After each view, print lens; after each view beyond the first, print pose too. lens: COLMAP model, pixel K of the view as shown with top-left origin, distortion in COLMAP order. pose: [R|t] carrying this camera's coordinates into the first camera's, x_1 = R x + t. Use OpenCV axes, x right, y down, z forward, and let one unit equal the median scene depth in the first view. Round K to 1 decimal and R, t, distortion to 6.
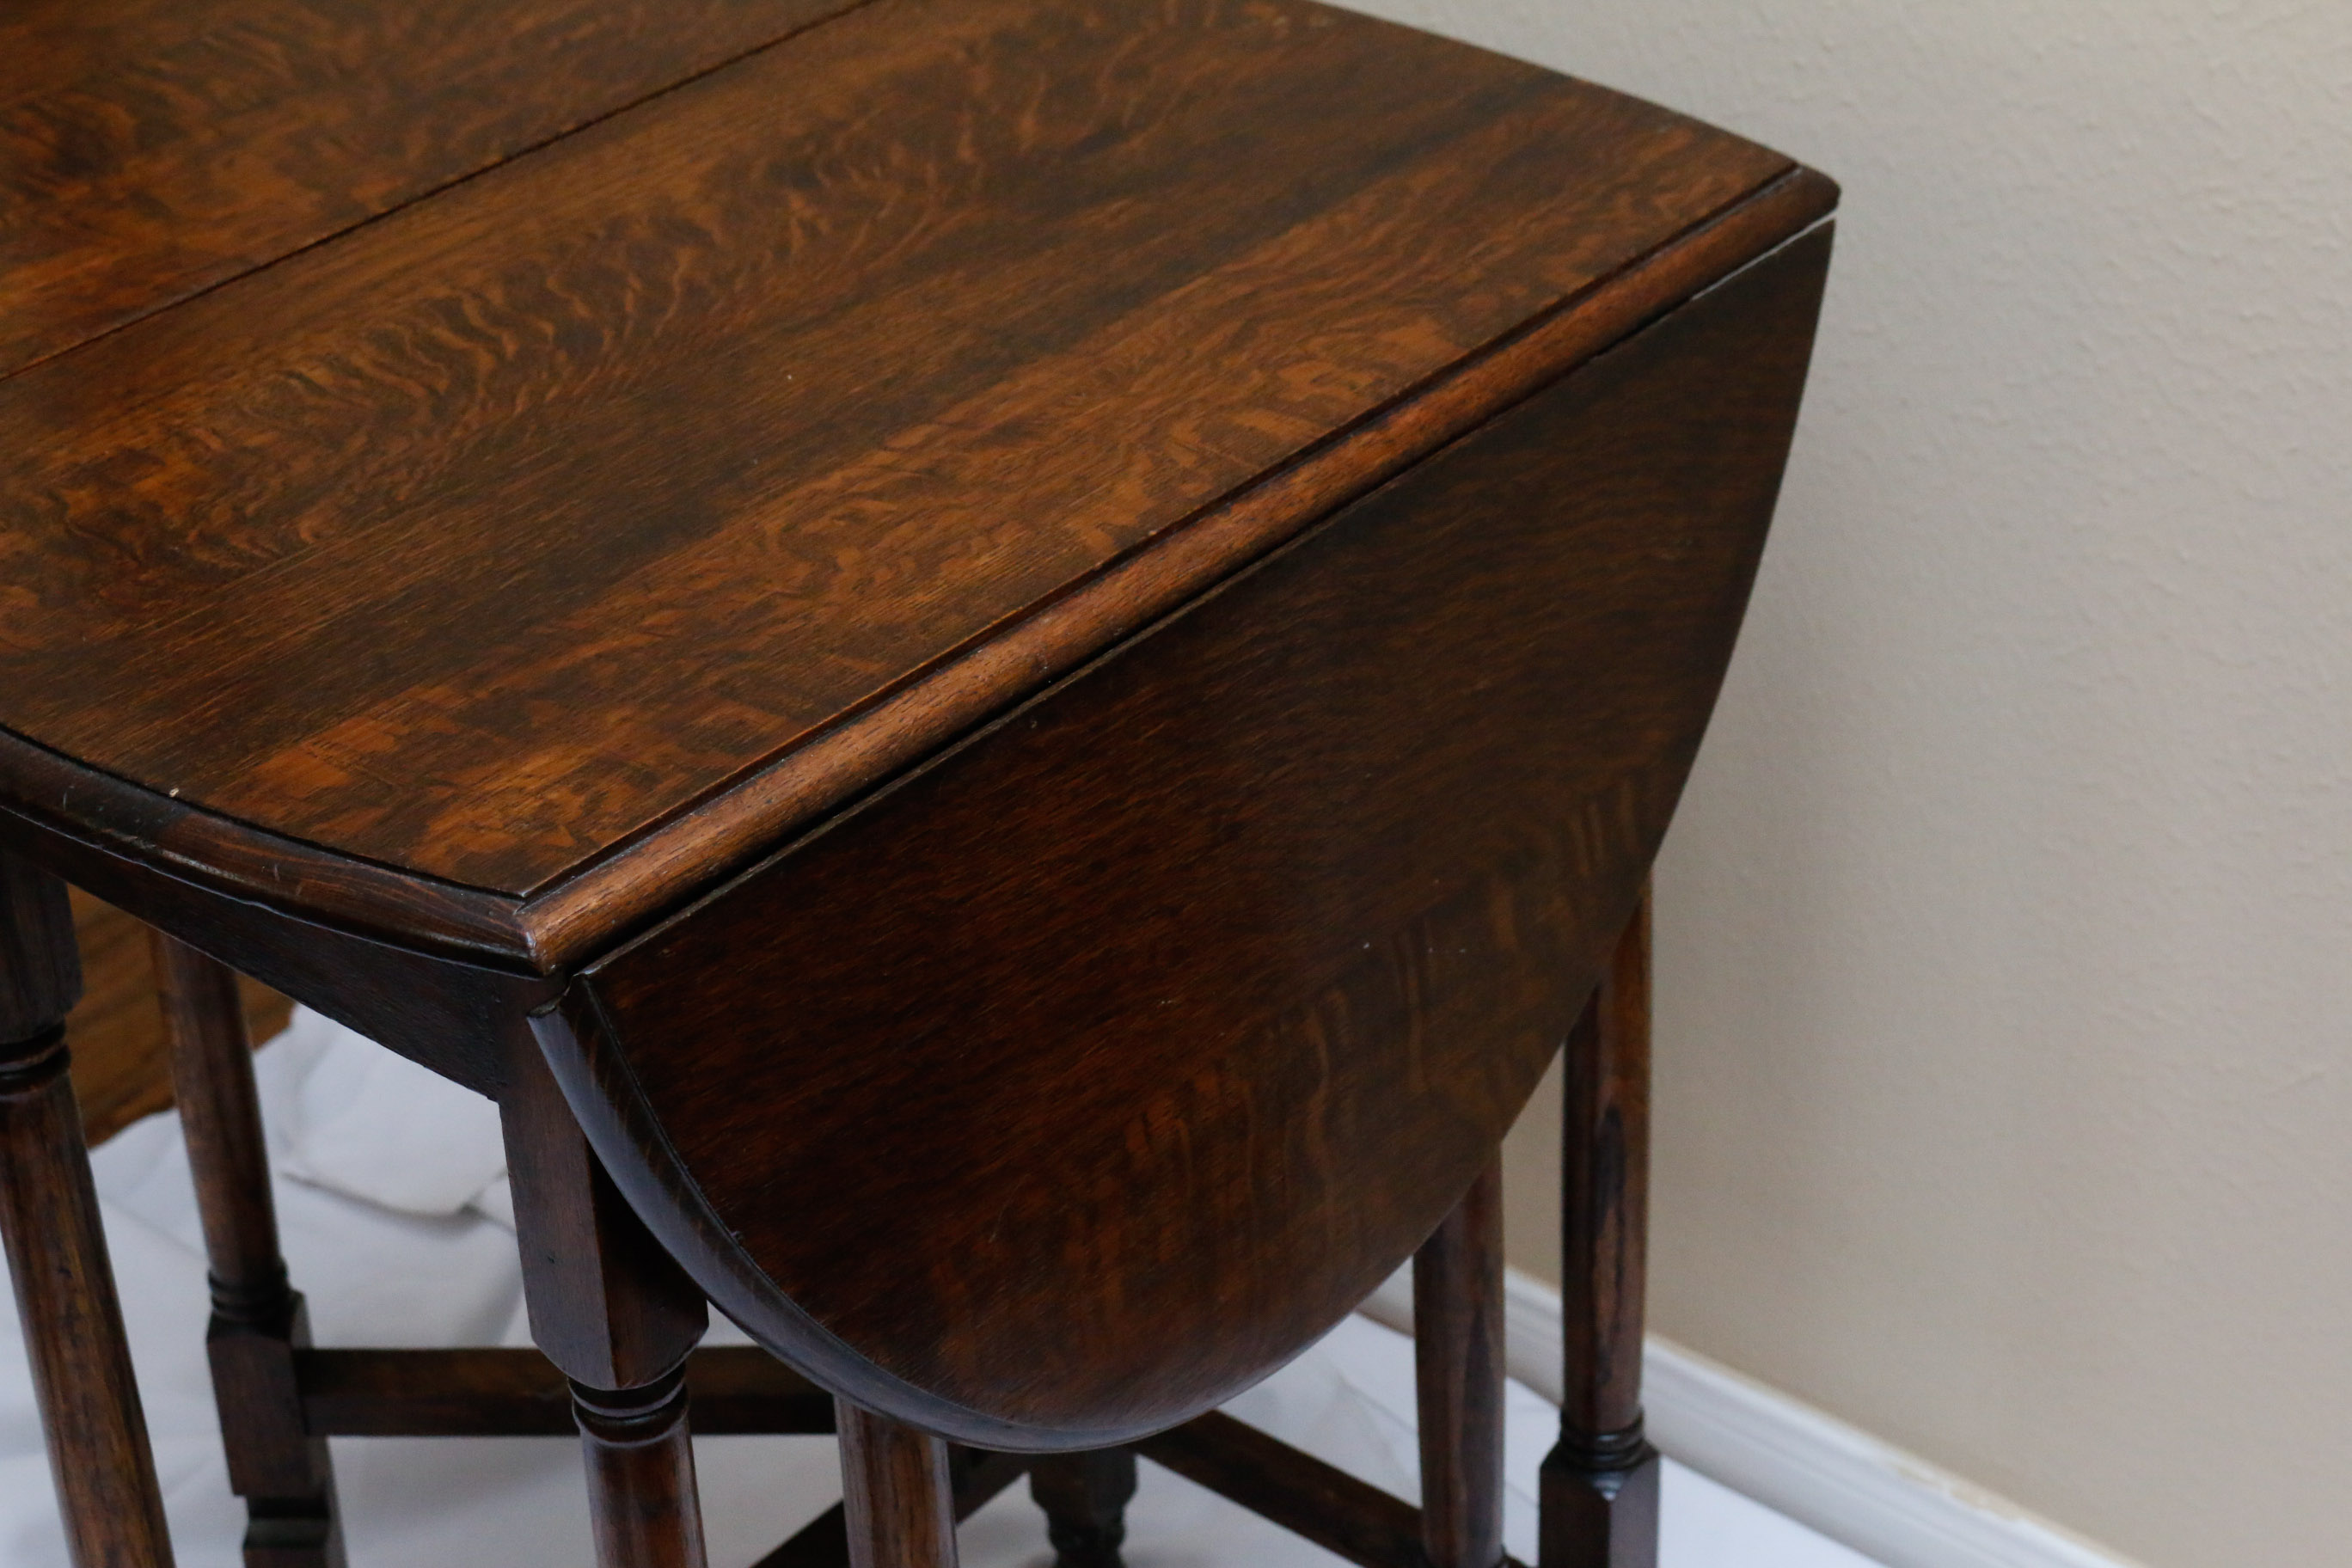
lens RADIAL K [[4497.5, 0, 1120.9], [0, 4497.5, 780.0], [0, 0, 1]] dist [-0.177476, 2.044263]
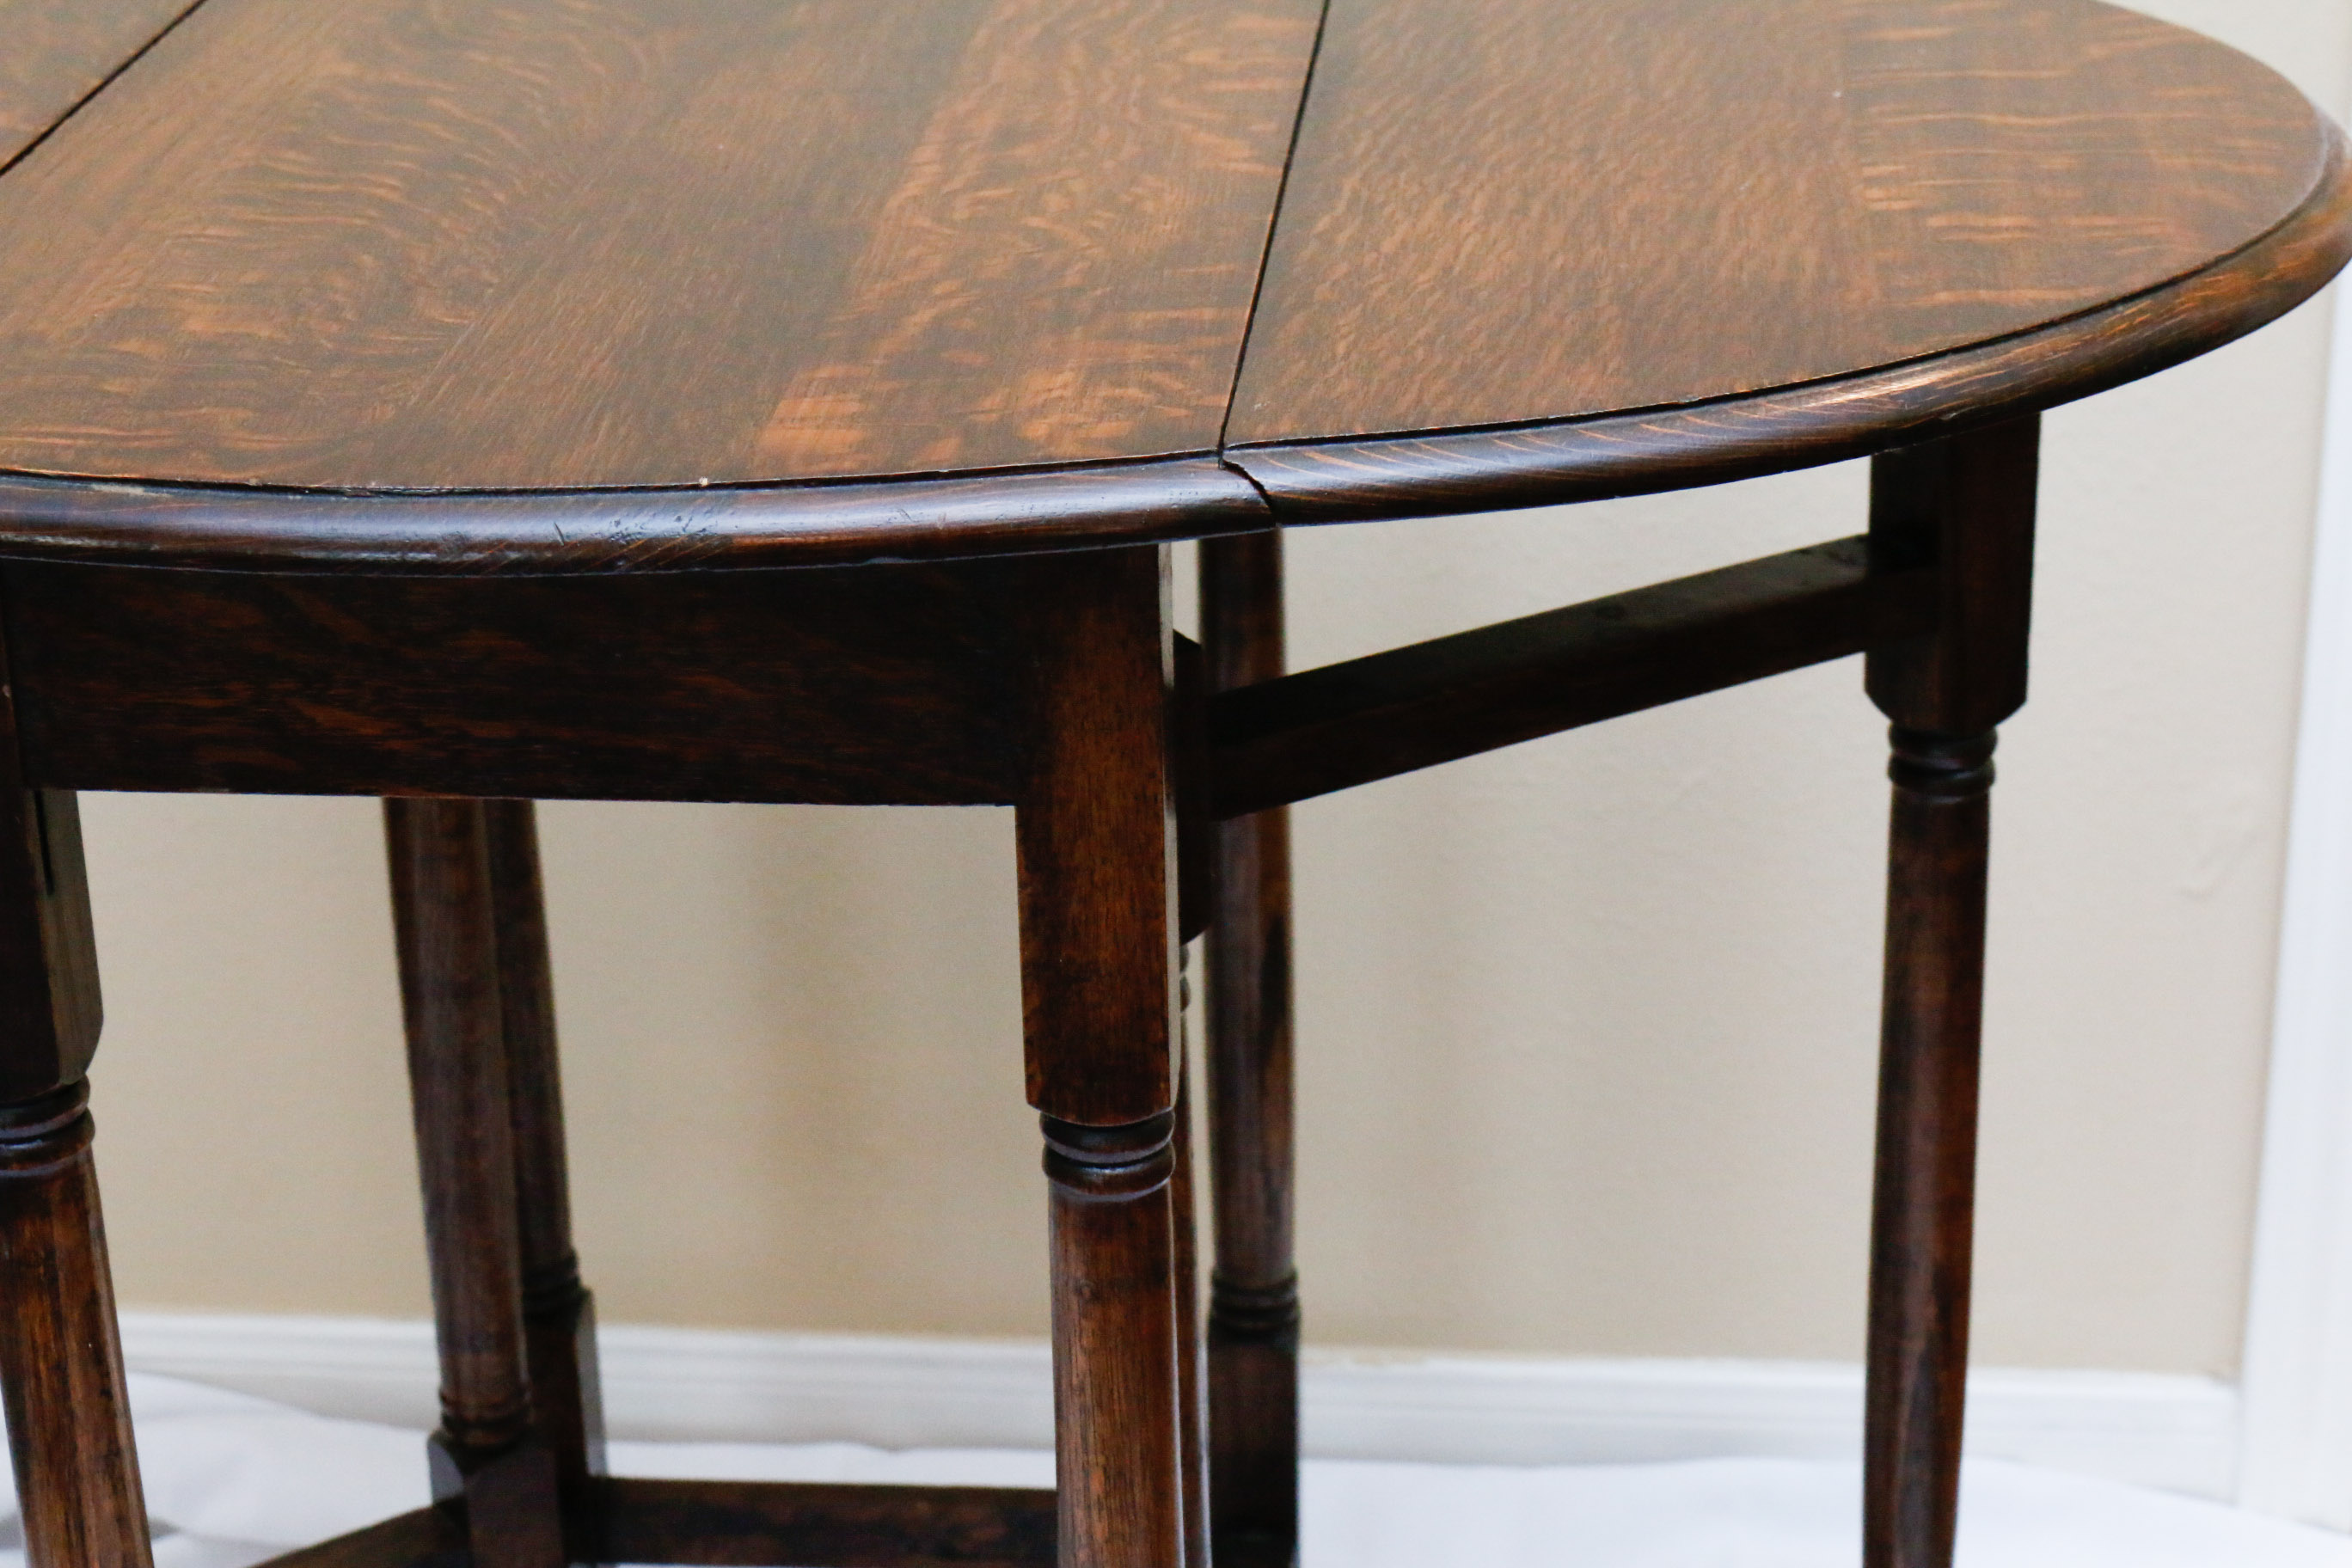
lens RADIAL K [[4497.5, 0, 1120.9], [0, 4497.5, 780.0], [0, 0, 1]] dist [-0.177476, 2.044263]
pose [[0.818884, -0.213951, 0.532592, -0.547138], [0.287741, 0.955926, -0.058404, 0.115892], [-0.496623, 0.201074, 0.844354, 0.223854]]
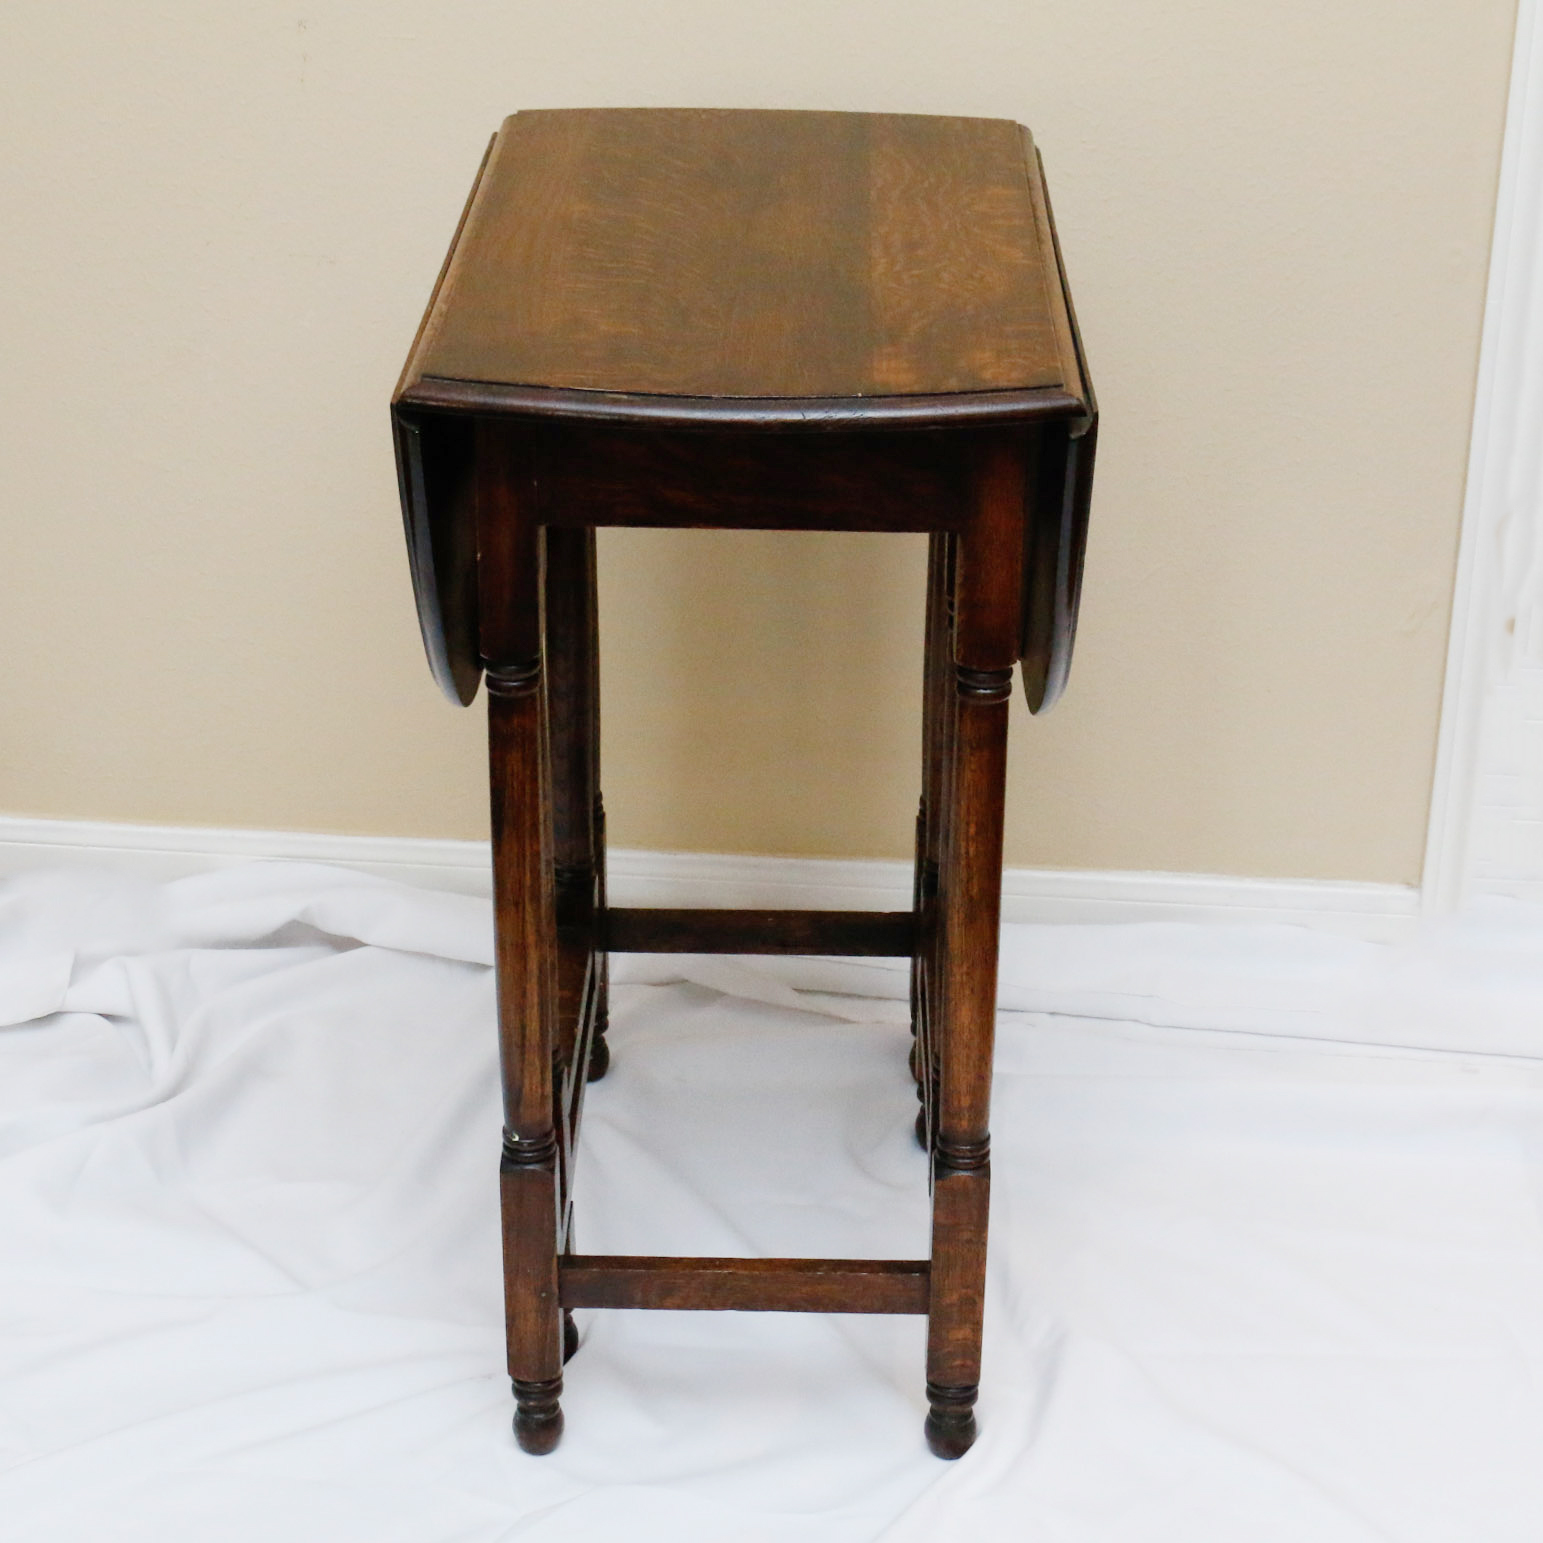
lens RADIAL K [[3260.0, 0, 771.5], [0, 3260.0, 771.5], [0, 0, 1]] dist [-0.002870, -0.010963]
pose [[0.769556, -0.235351, 0.593628, -1.063454], [0.290836, 0.956770, 0.002295, 0.139519], [-0.568506, 0.170882, 0.804736, -0.157209]]
